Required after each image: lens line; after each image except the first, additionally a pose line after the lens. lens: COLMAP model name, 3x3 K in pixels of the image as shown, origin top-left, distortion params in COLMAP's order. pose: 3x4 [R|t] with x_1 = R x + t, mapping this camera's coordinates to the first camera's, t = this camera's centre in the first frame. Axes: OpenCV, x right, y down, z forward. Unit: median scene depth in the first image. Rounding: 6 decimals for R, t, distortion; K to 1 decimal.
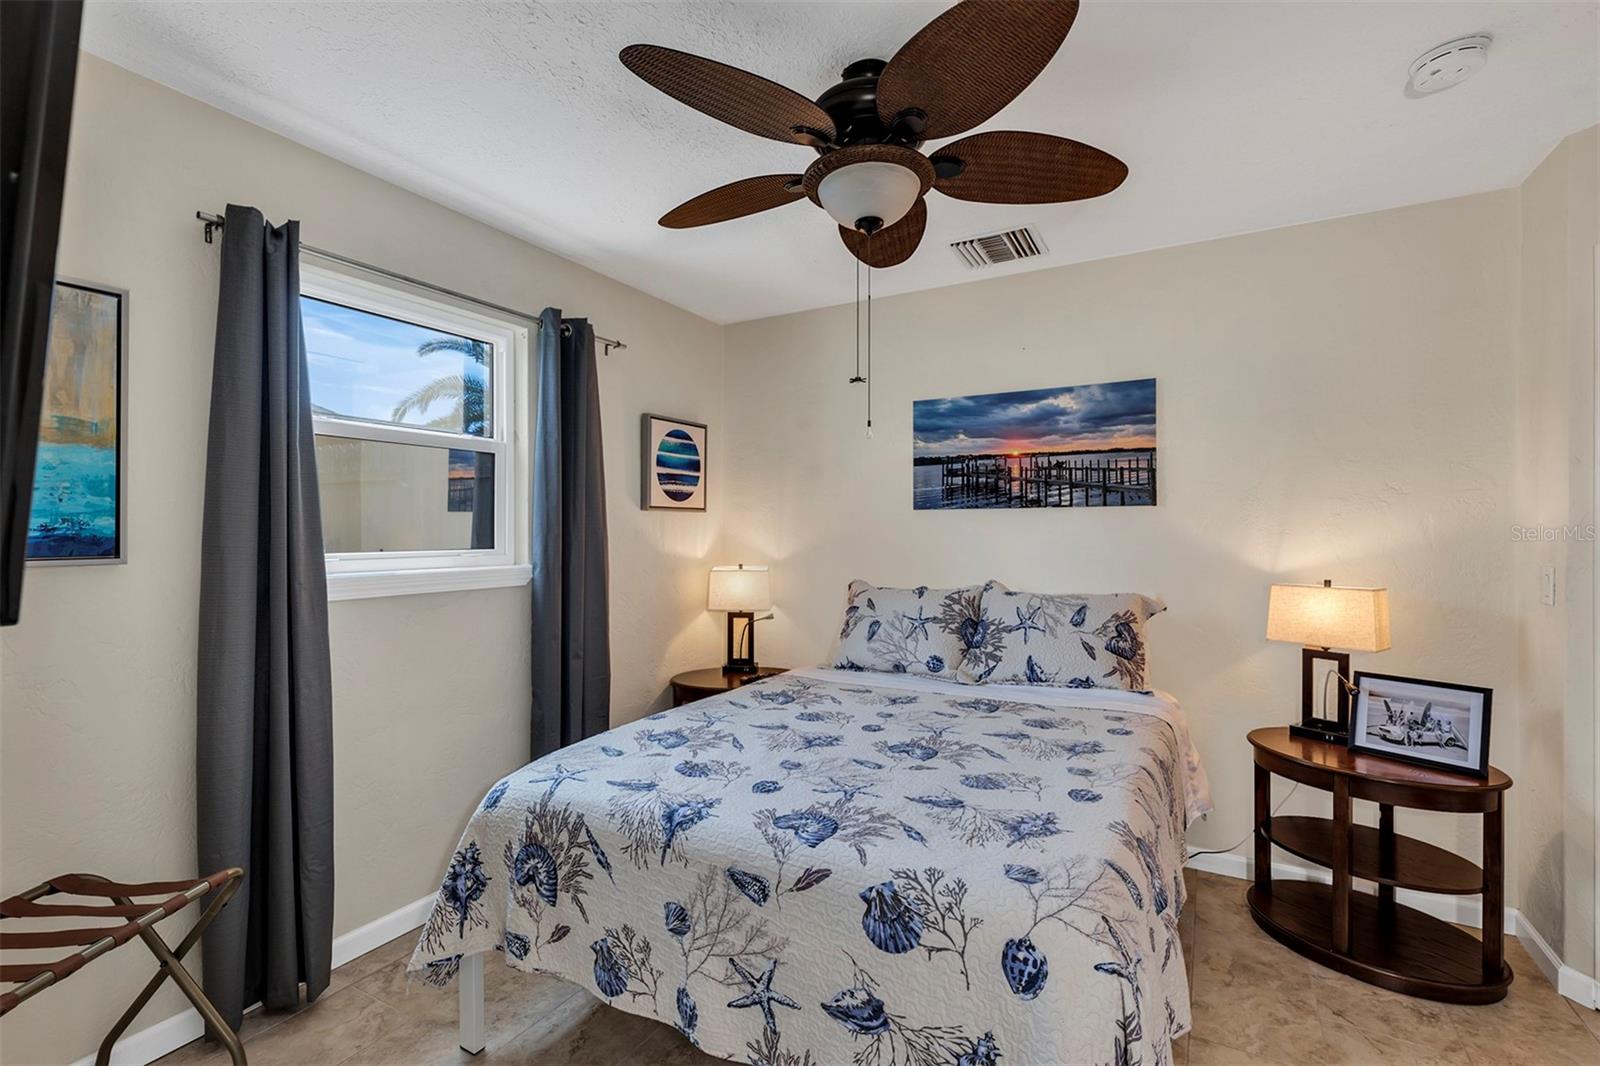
lens RADIAL K [[736.0, 0, 794.6], [0, 736.0, 528.3], [0, 0, 1]] dist [0.007337, -0.000266]
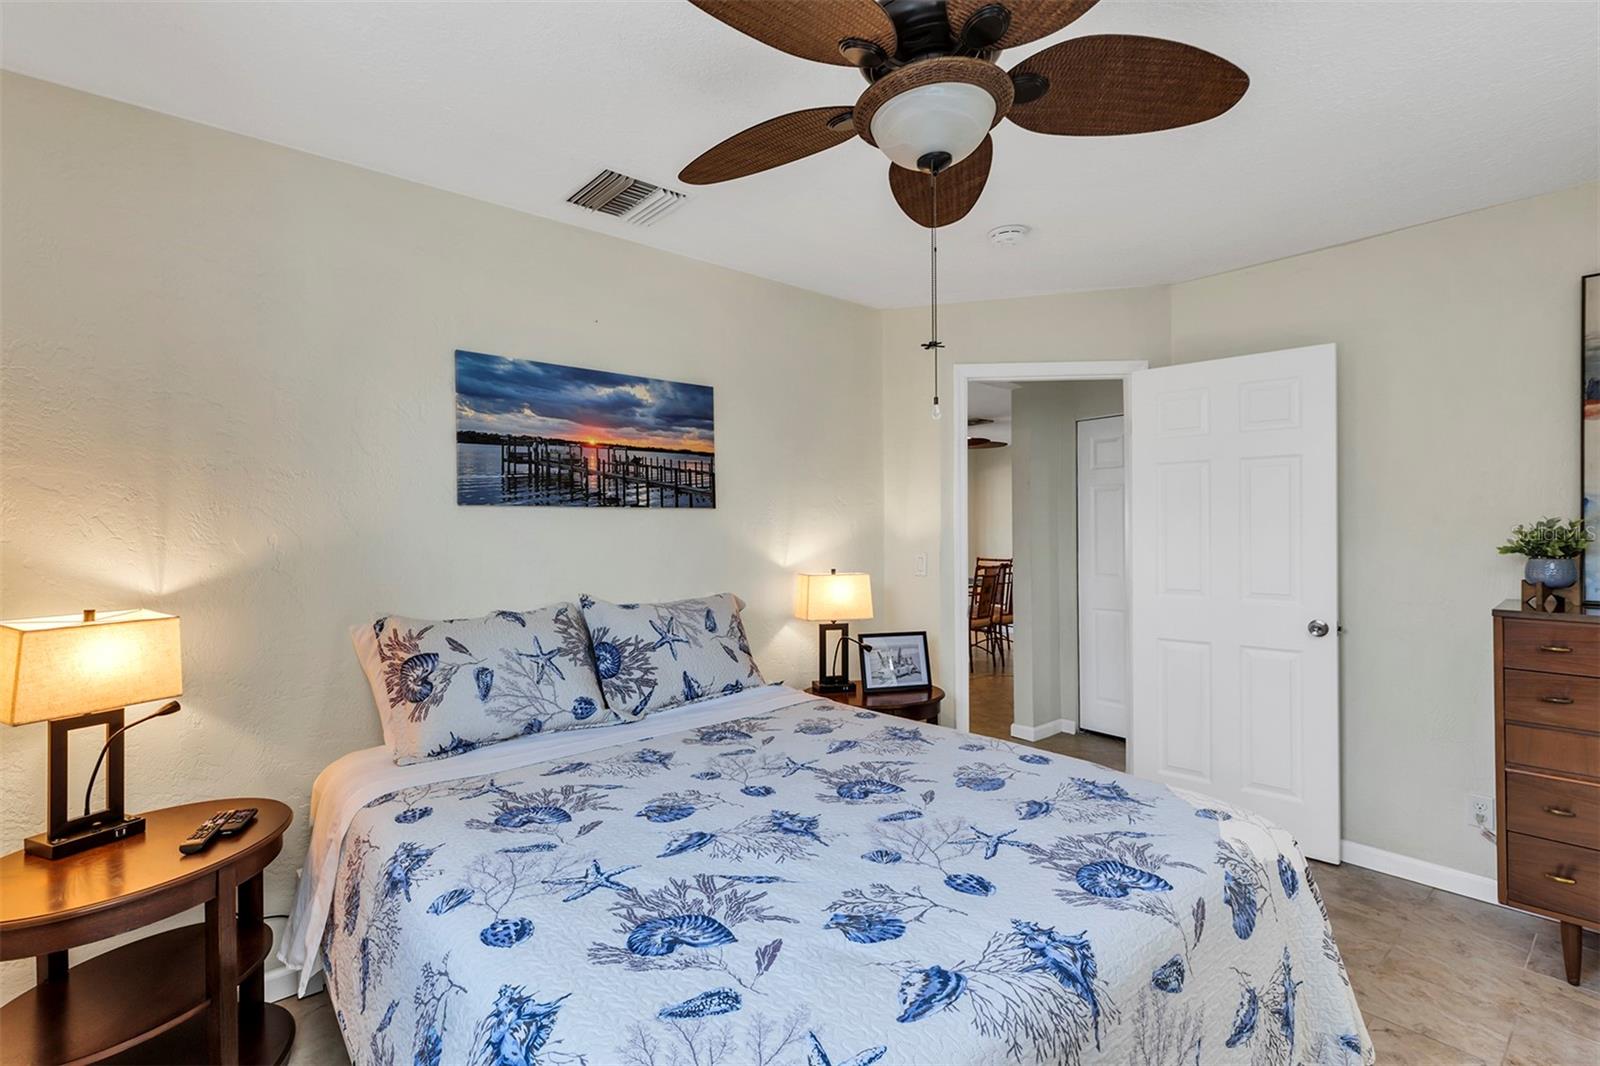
lens RADIAL K [[736.0, 0, 795.8], [0, 736.0, 531.1], [0, 0, 1]] dist [0.007337, -0.000266]
pose [[0.338092, -0.001486, 0.941112, -0.444923], [0.006800, 0.999977, -0.000865, 0.002971], [-0.941089, 0.006692, 0.338094, 0.524764]]
